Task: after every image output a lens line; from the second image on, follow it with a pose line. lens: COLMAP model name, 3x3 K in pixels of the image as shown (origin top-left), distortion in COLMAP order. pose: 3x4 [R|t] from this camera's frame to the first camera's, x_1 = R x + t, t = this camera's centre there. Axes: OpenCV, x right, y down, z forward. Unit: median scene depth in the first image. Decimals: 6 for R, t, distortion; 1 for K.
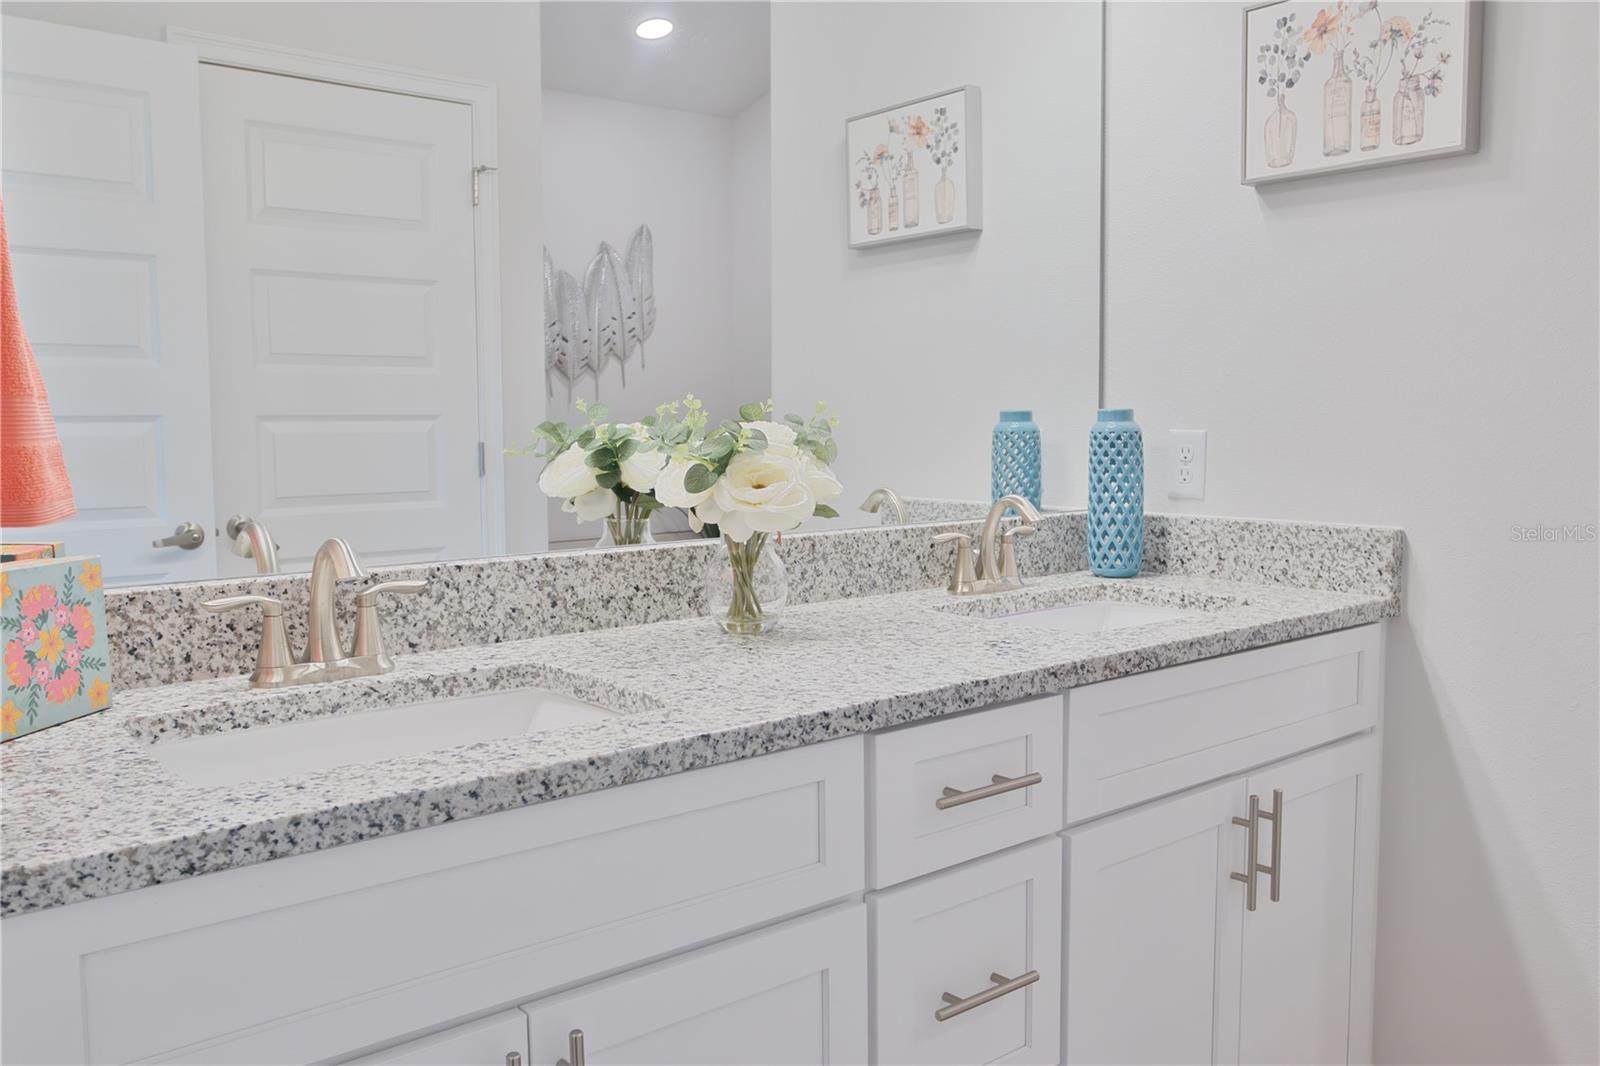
lens RADIAL K [[1263.0, 0, 798.1], [0, 1263.0, 515.7], [0, 0, 1]] dist [-0.054870, 0.064521]
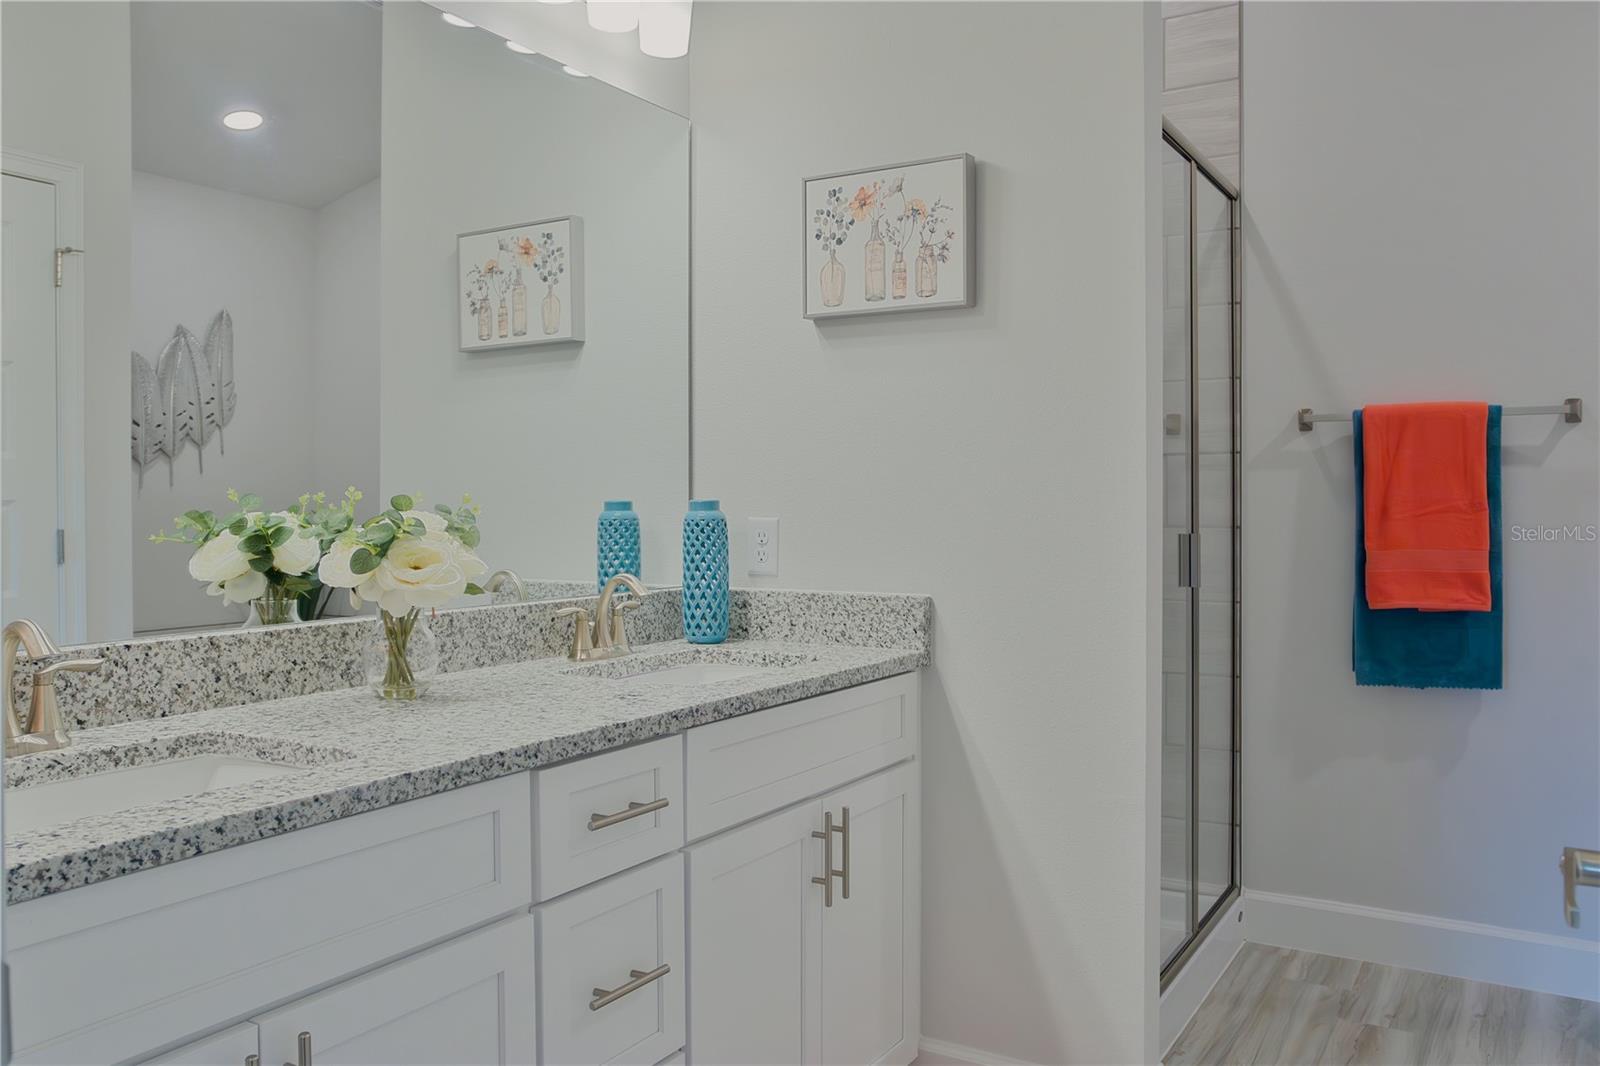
lens RADIAL K [[1263.0, 0, 798.1], [0, 1263.0, 515.7], [0, 0, 1]] dist [-0.054870, 0.064521]
pose [[0.939575, 0.001452, 0.342339, -0.088927], [0.021841, 0.997700, -0.064175, 0.009571], [-0.341645, 0.067774, 0.937382, -0.173737]]
